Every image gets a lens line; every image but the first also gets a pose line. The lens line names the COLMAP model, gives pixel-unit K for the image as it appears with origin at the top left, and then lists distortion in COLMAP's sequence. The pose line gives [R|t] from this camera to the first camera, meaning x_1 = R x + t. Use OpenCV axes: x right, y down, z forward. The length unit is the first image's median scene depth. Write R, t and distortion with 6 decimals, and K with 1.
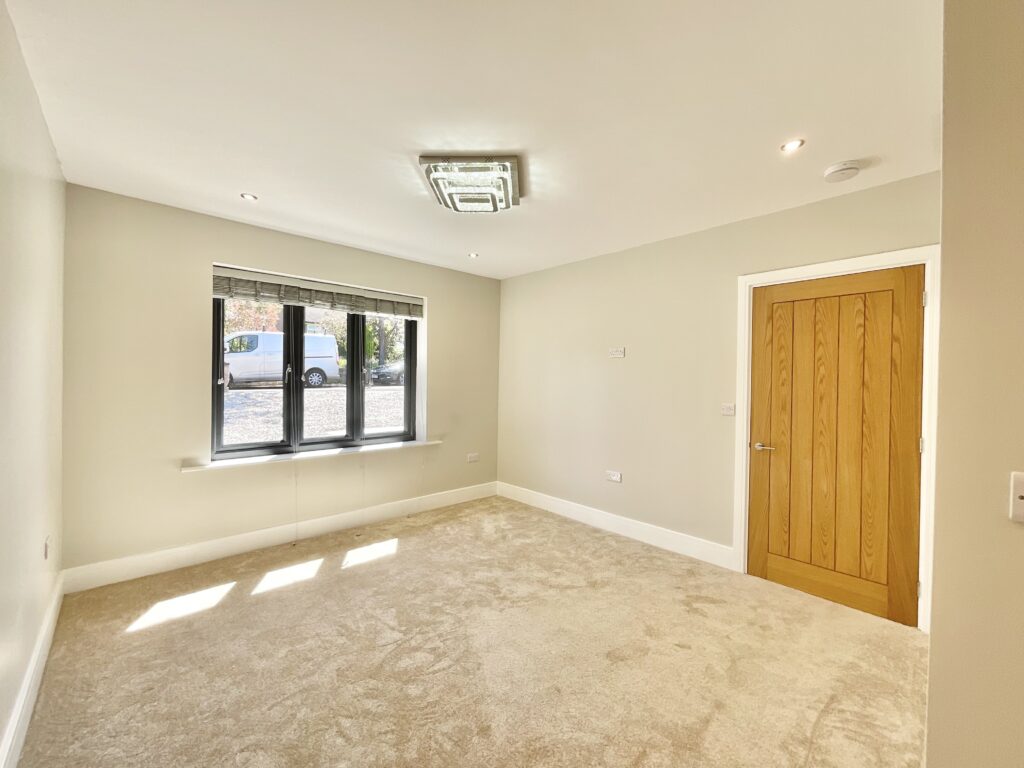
lens RADIAL K [[414.8, 0, 512.2], [0, 414.8, 382.4], [0, 0, 1]] dist [-0.000087, -0.000917]
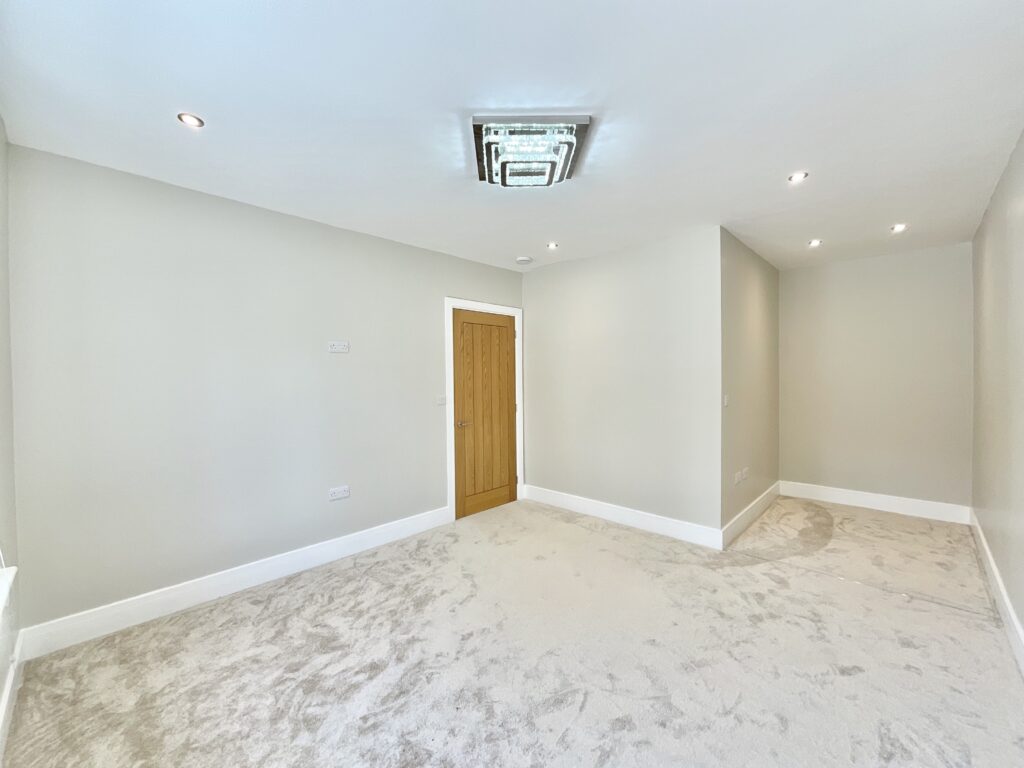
lens RADIAL K [[414.8, 0, 512.2], [0, 414.8, 382.4], [0, 0, 1]] dist [-0.000087, -0.000917]
pose [[-0.049398, -0.026047, 0.998439, -0.806924], [0.016772, 0.999497, 0.026904, -0.020616], [-0.998638, 0.018075, -0.048937, 0.904868]]
